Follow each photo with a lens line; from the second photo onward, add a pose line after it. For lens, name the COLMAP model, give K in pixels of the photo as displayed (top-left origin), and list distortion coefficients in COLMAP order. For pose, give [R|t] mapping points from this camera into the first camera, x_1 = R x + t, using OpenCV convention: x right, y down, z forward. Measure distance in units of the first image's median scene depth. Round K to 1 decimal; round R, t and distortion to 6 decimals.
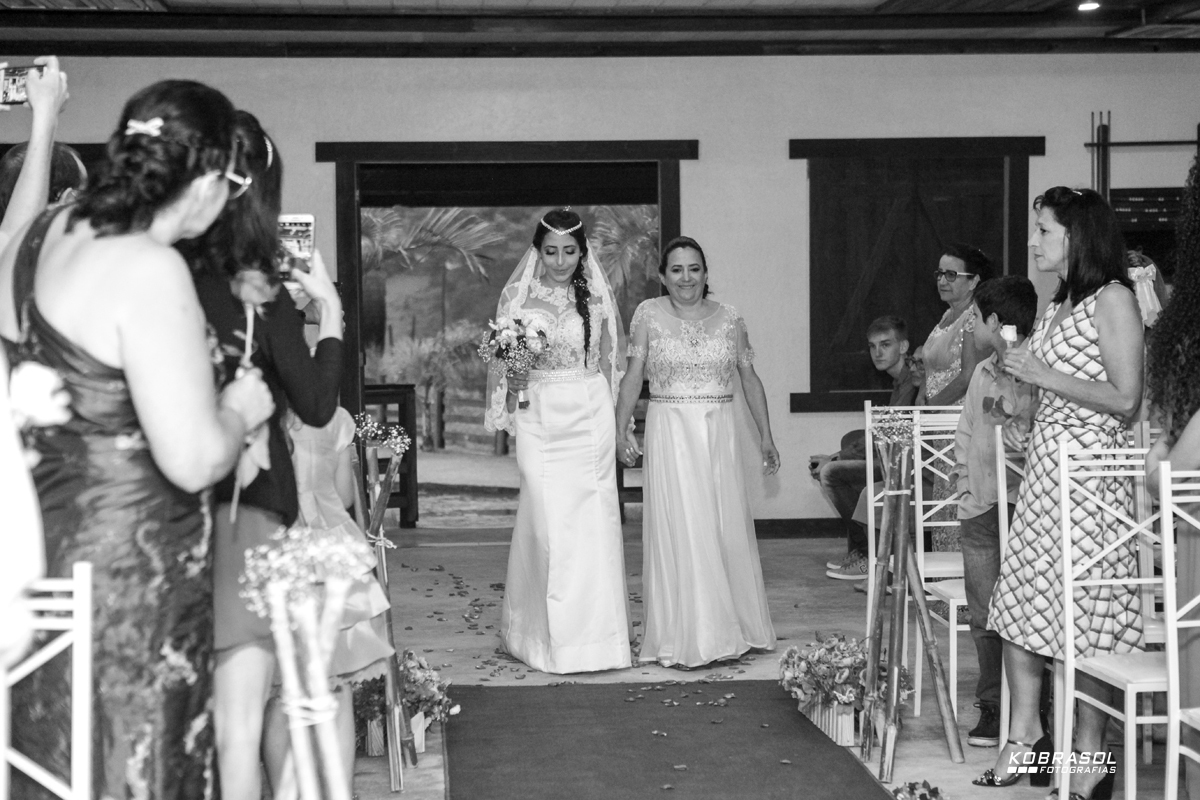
lens RADIAL K [[2309.9, 0, 622.5], [0, 2309.9, 392.9], [0, 0, 1]] dist [0.151954, 0.000000]
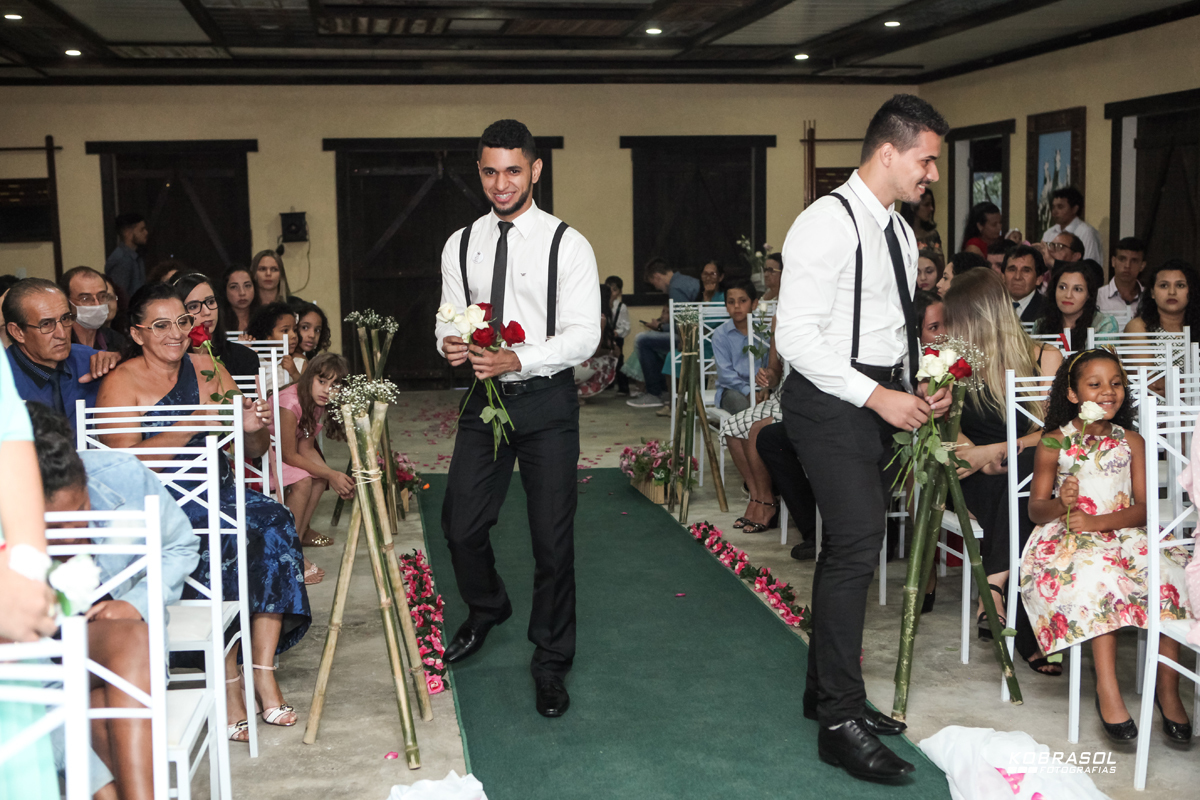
lens RADIAL K [[1478.8, 0, 616.8], [0, 1478.8, 396.0], [0, 0, 1]] dist [-0.025974, 0.000000]
pose [[0.997378, -0.011160, 0.071503, -0.010882], [0.006230, 0.997612, 0.068792, -0.000741], [-0.072100, -0.068166, 0.995065, -0.064474]]
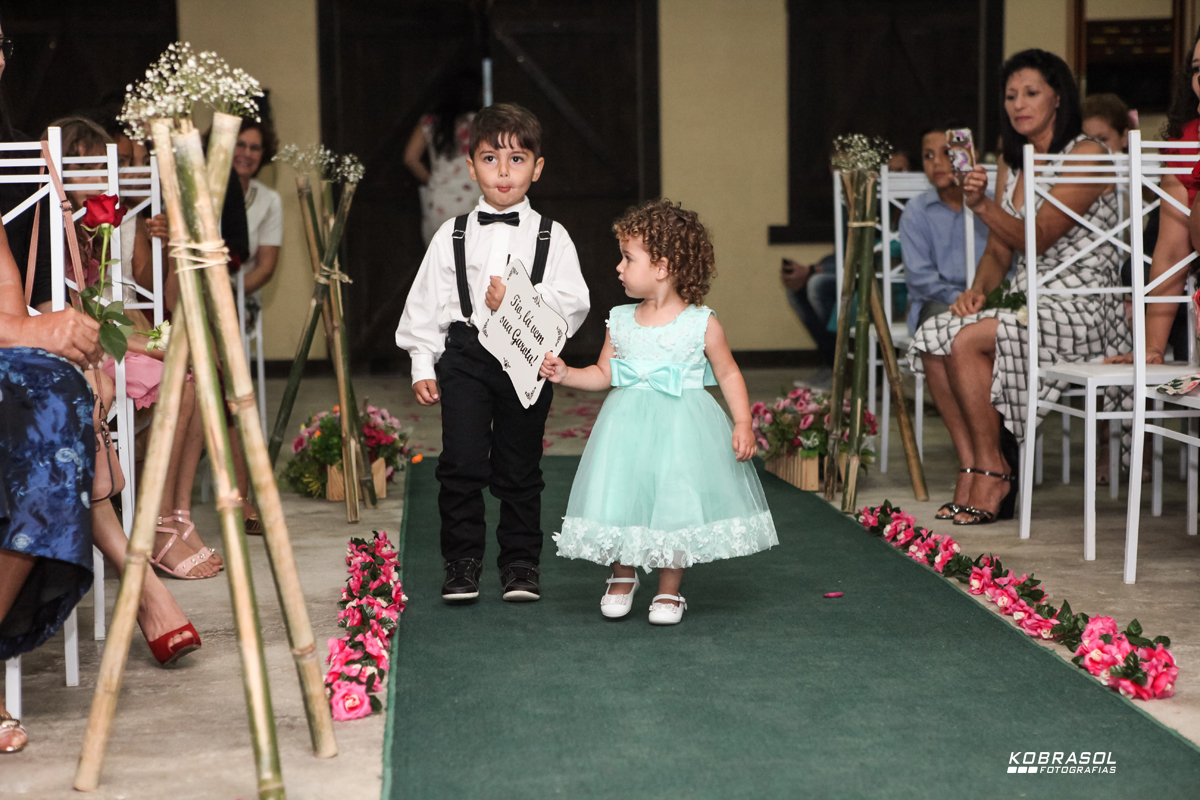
lens RADIAL K [[2215.1, 0, 617.1], [0, 2215.1, 377.0], [0, 0, 1]] dist [0.174283, 0.000000]
pose [[0.999993, -0.003717, -0.000543, 0.014370], [0.003733, 0.999427, 0.033635, 0.071474], [0.000418, -0.033637, 0.999434, 0.053202]]
